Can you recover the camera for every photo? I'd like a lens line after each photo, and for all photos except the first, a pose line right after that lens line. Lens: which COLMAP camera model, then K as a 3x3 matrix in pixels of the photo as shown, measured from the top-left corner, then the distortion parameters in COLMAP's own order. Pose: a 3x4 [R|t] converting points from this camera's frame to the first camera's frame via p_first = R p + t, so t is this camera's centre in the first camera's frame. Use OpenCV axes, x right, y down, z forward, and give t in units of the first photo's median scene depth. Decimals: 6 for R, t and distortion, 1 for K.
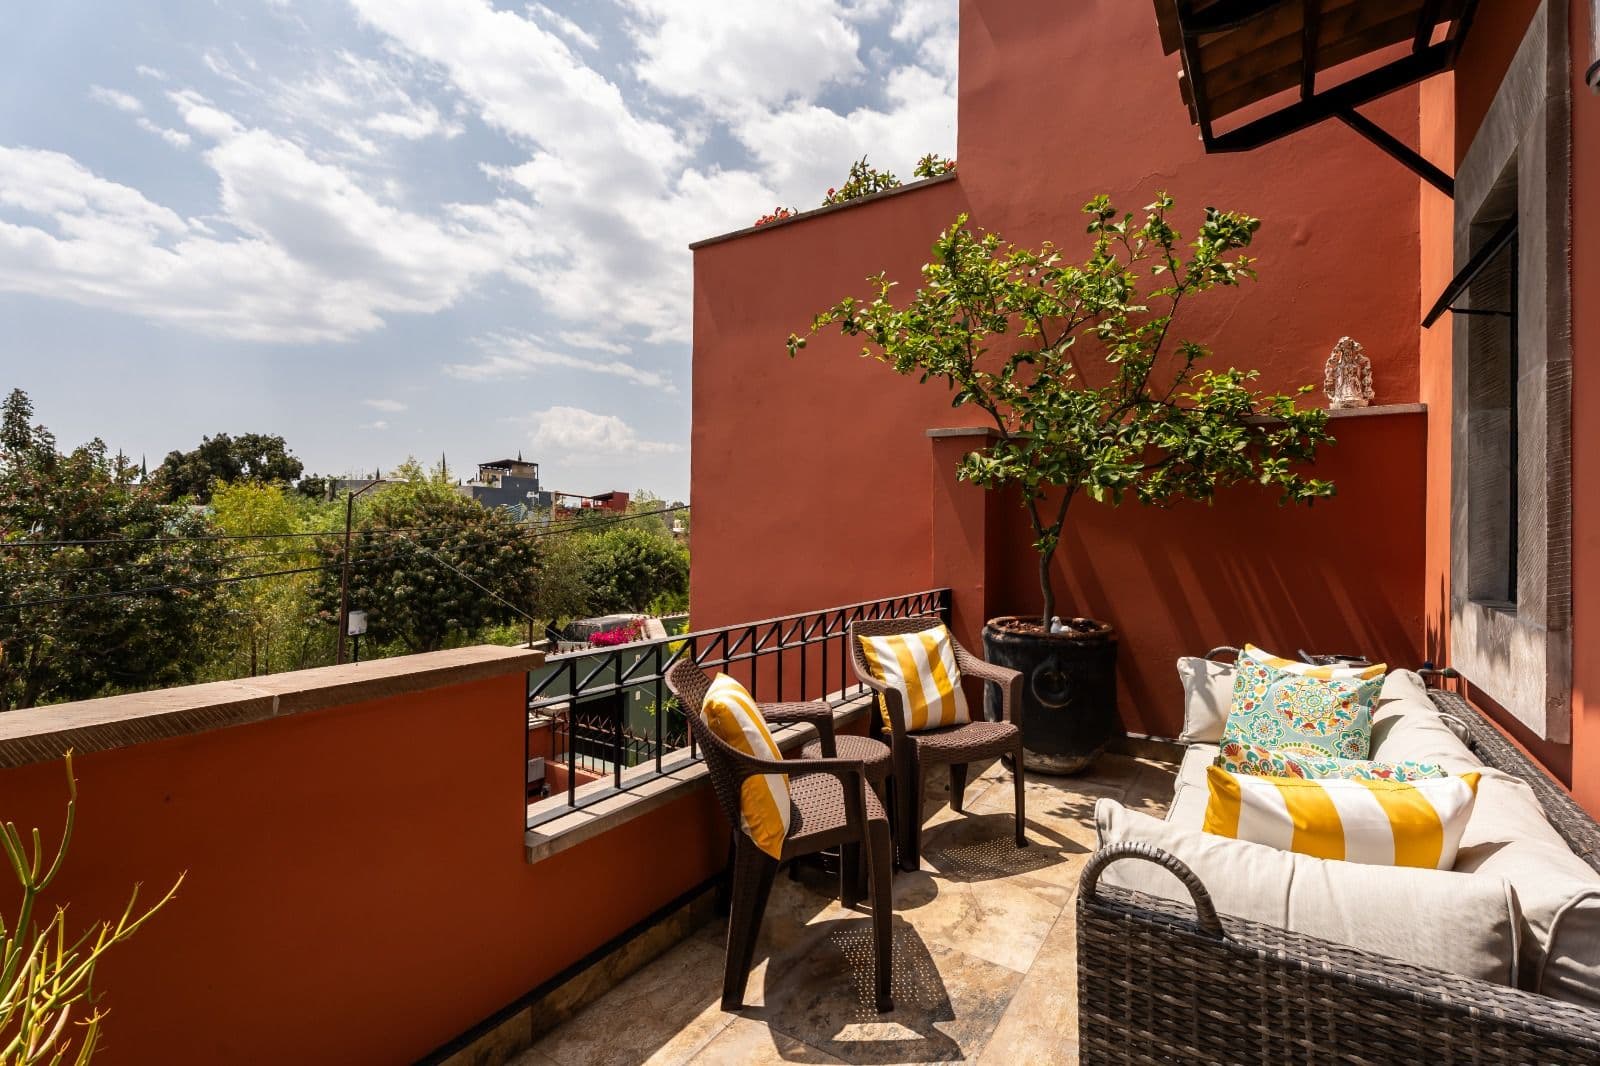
lens RADIAL K [[719.8, 0, 802.8], [0, 719.8, 511.2], [0, 0, 1]] dist [0.001909, 0.001277]
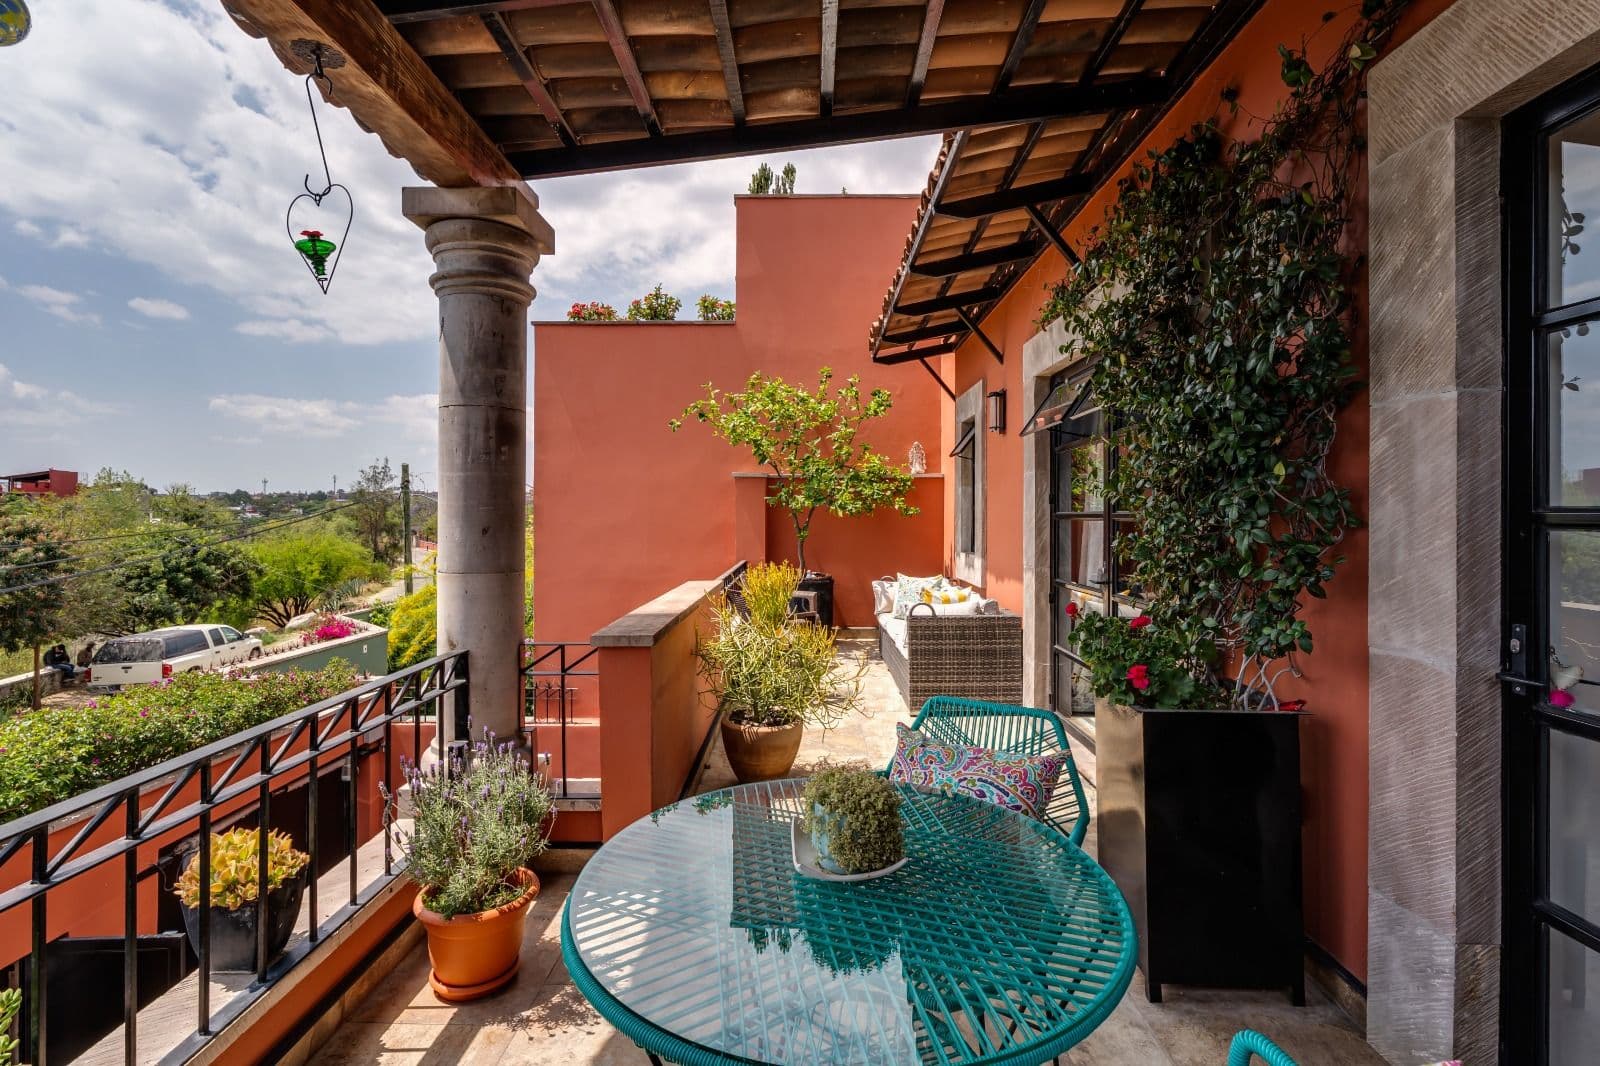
lens RADIAL K [[719.8, 0, 802.8], [0, 719.8, 511.2], [0, 0, 1]] dist [0.001909, 0.001277]
pose [[0.839498, -0.007992, 0.543304, -0.704427], [-0.003194, 0.999802, 0.019643, -0.057676], [-0.543353, -0.018226, 0.839306, -0.645349]]
